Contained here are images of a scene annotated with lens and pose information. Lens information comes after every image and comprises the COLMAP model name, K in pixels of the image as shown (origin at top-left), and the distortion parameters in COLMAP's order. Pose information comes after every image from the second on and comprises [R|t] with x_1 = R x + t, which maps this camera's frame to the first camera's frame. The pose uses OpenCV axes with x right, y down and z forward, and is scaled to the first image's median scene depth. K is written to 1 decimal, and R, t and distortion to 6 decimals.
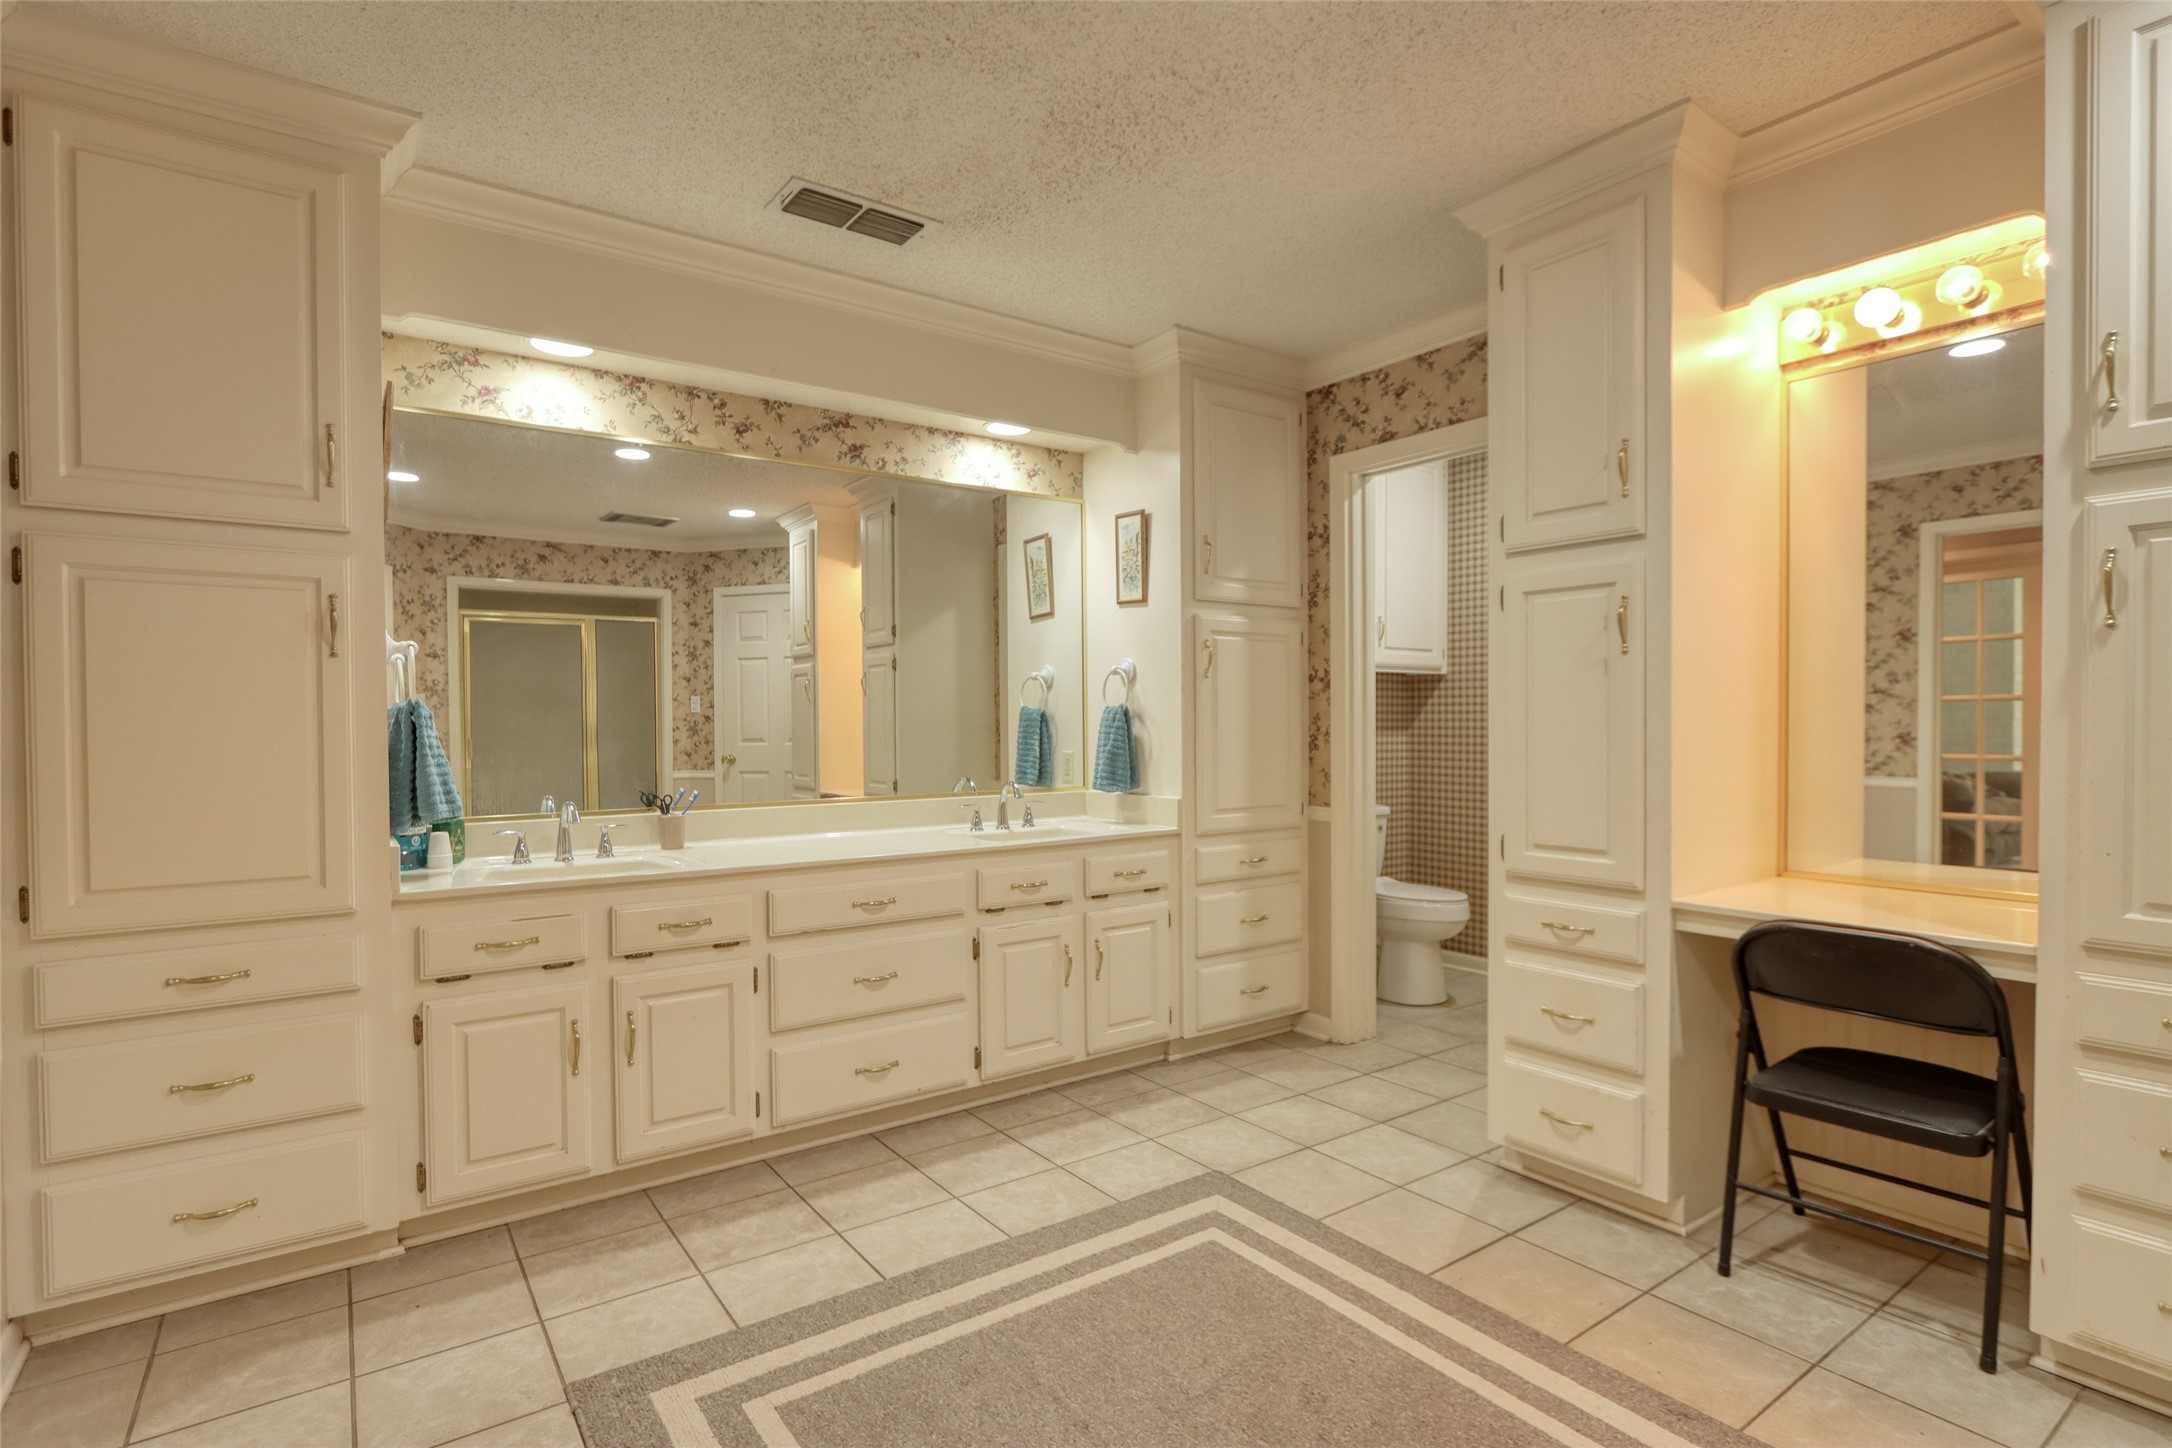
lens RADIAL K [[1064.9, 0, 1085.8], [0, 1064.9, 730.7], [0, 0, 1]] dist [-0.014020, 0.003437]
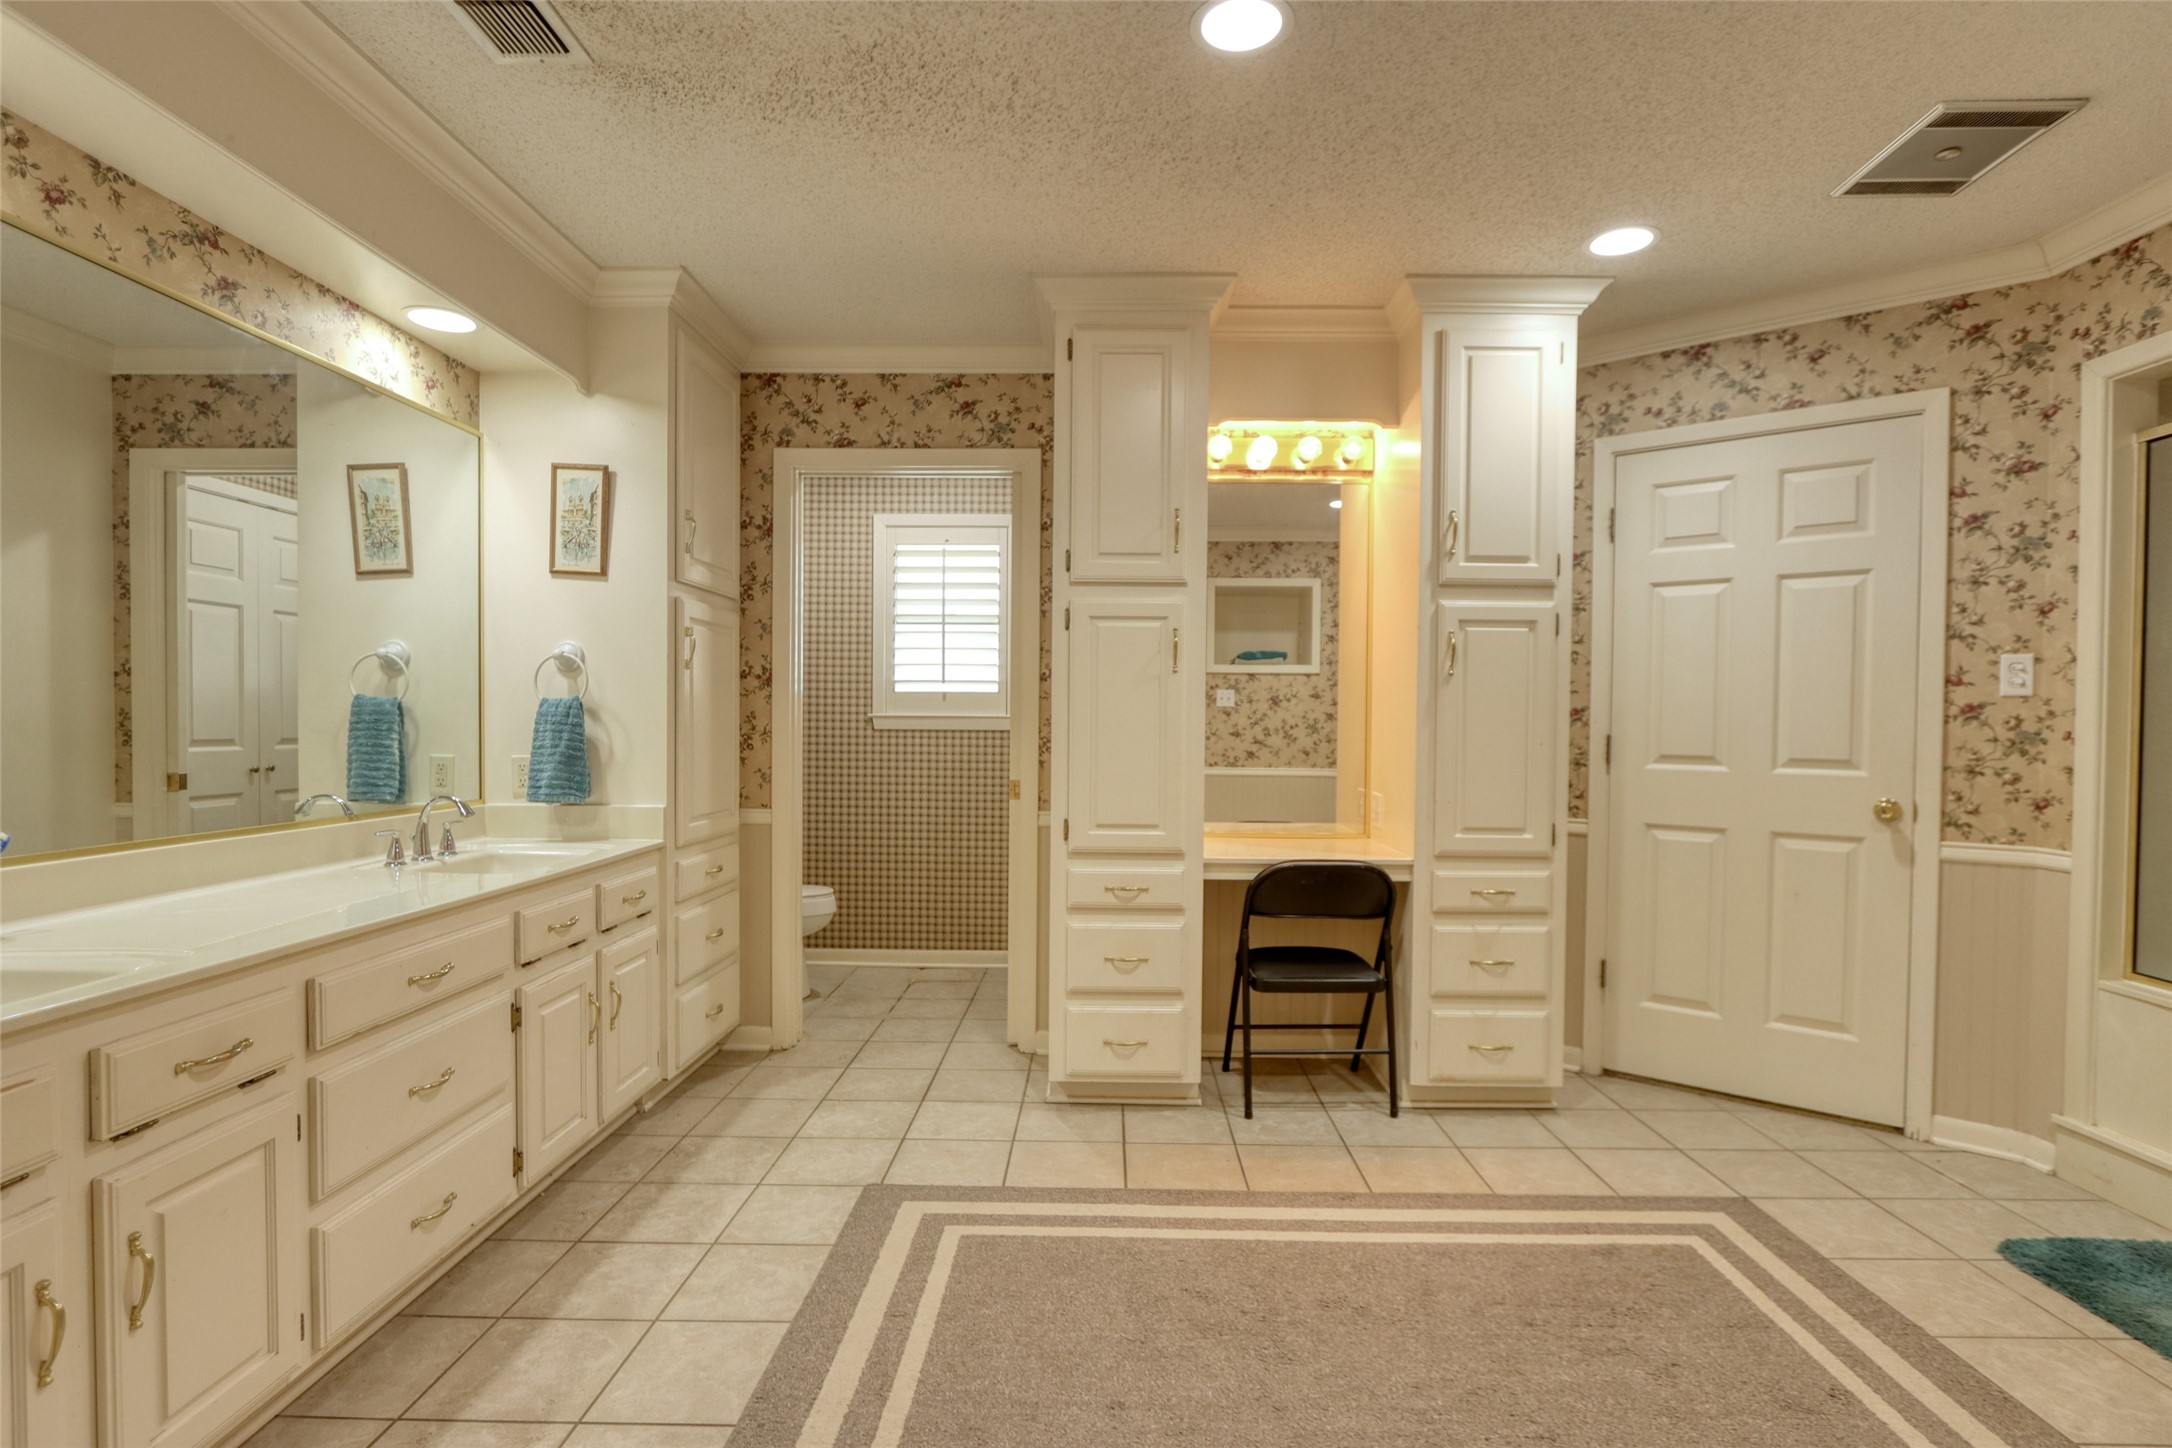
lens RADIAL K [[1078.4, 0, 1088.5], [0, 1078.4, 734.4], [0, 0, 1]] dist [-0.015532, 0.001637]
pose [[0.595872, 0.002542, 0.803076, -0.471790], [-0.005272, 0.999986, 0.000747, 0.002204], [-0.803062, -0.004678, 0.595877, 0.223039]]
